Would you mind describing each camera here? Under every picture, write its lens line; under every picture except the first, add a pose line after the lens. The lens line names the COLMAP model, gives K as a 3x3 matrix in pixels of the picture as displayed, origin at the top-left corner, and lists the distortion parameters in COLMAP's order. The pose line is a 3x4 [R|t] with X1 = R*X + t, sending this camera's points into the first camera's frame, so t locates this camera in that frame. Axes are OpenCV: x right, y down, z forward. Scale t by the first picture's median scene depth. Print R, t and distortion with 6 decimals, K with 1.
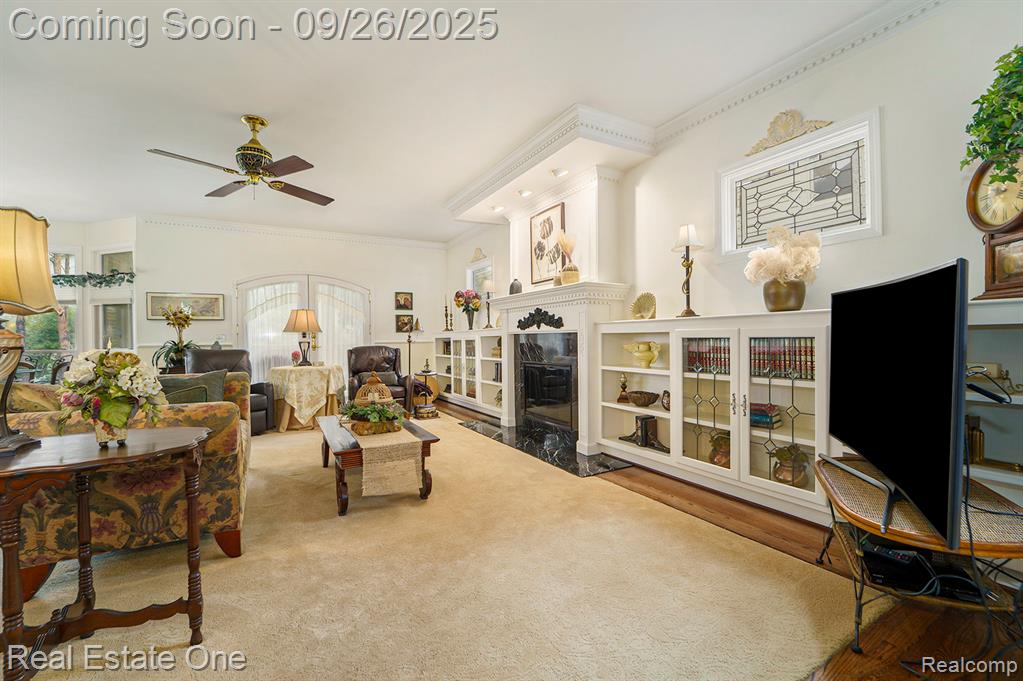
lens RADIAL K [[433.5, 0, 515.5], [0, 433.5, 342.2], [0, 0, 1]] dist [-0.012875, -0.000075]
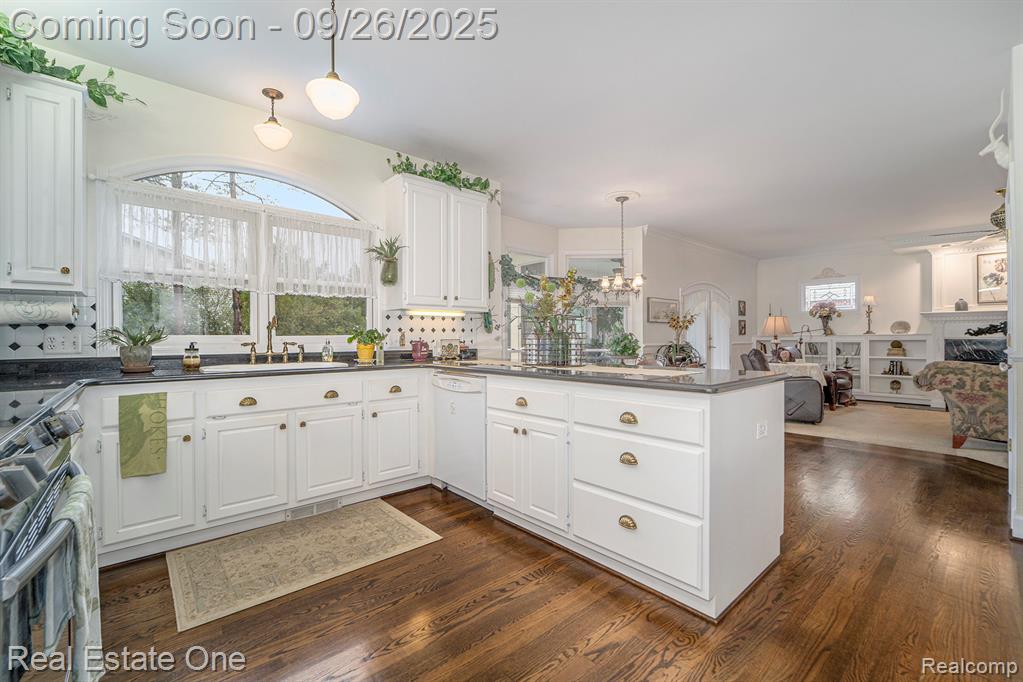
lens RADIAL K [[431.8, 0, 515.1], [0, 431.8, 332.4], [0, 0, 1]] dist [0.001456, 0.000105]
pose [[0.977098, 0.012969, 0.212396, -1.721125], [-0.008182, 0.999693, -0.023403, 0.003120], [-0.212634, 0.021130, 0.976903, -0.017887]]
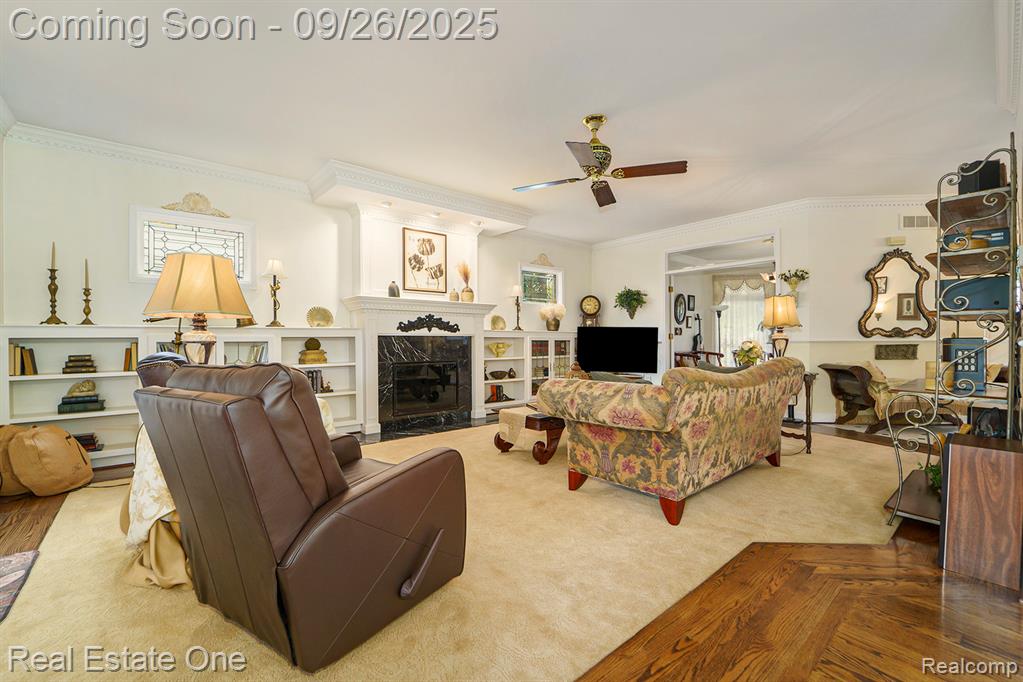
lens RADIAL K [[420.9, 0, 505.4], [0, 420.9, 342.8], [0, 0, 1]] dist [-0.001115, -0.000012]
pose [[-0.160300, 0.007474, 0.987040, -1.048255], [0.014321, 0.999884, -0.005246, 0.006795], [-0.986964, 0.013294, -0.160389, 0.934909]]
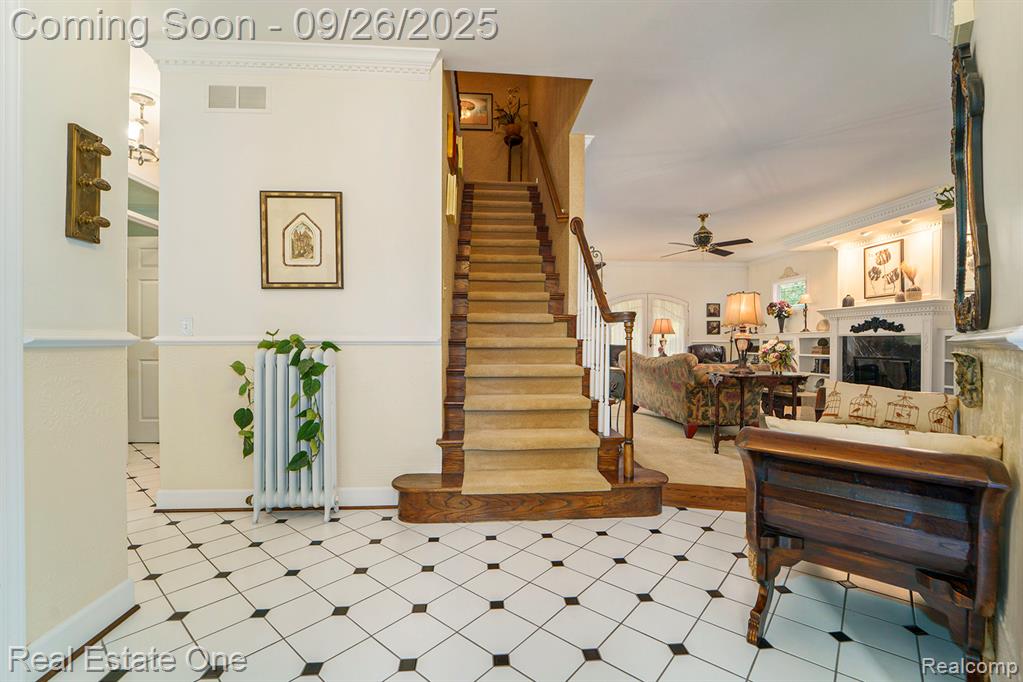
lens RADIAL K [[453.1, 0, 511.5], [0, 453.1, 341.0], [0, 0, 1]] dist [-0.002950, -0.000722]
pose [[0.906400, 0.010335, -0.422294, -0.361676], [-0.013920, 0.999889, -0.005407, 0.018434], [0.422191, 0.010779, 0.906443, -0.719780]]
